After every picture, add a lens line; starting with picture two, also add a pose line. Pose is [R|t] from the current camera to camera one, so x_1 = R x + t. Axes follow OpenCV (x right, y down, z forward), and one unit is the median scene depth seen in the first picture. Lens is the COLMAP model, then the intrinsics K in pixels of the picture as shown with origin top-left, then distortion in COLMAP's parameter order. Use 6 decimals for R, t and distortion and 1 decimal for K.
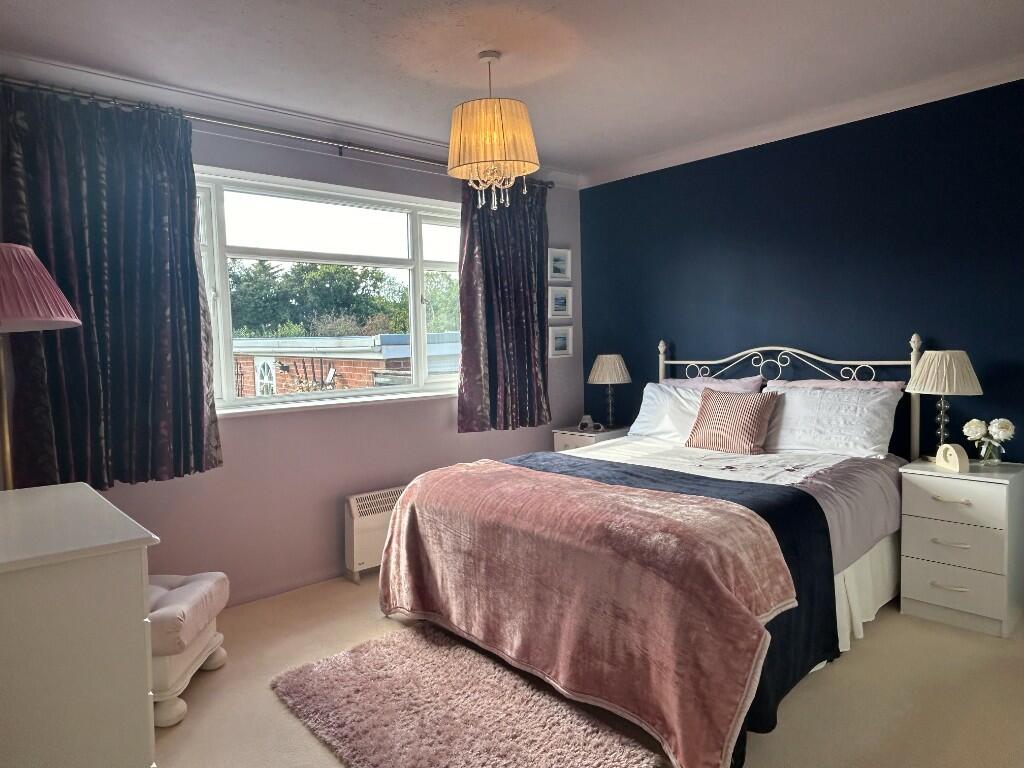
lens RADIAL K [[656.0, 0, 511.6], [0, 656.0, 380.7], [0, 0, 1]] dist [-0.037402, -0.003258]
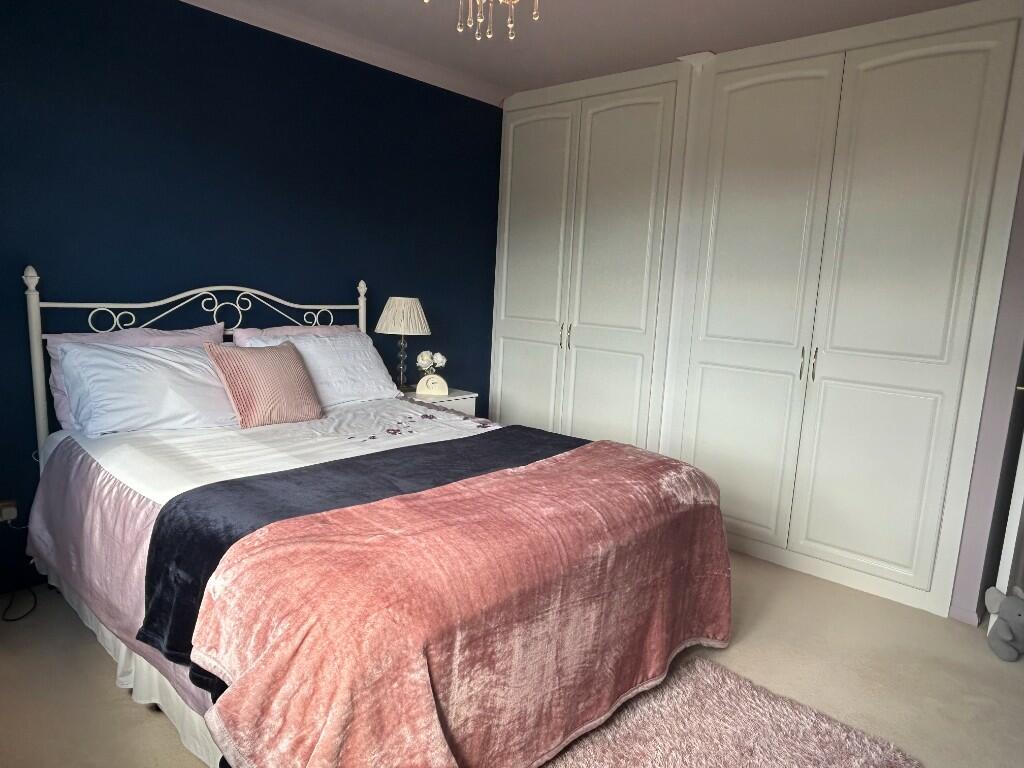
lens RADIAL K [[656.0, 0, 511.1], [0, 656.0, 385.6], [0, 0, 1]] dist [-0.037402, -0.003258]
pose [[-0.107440, -0.118141, 0.987167, -0.431345], [0.017494, 0.992536, 0.120688, -0.021789], [-0.994058, 0.030236, -0.104572, 0.752337]]
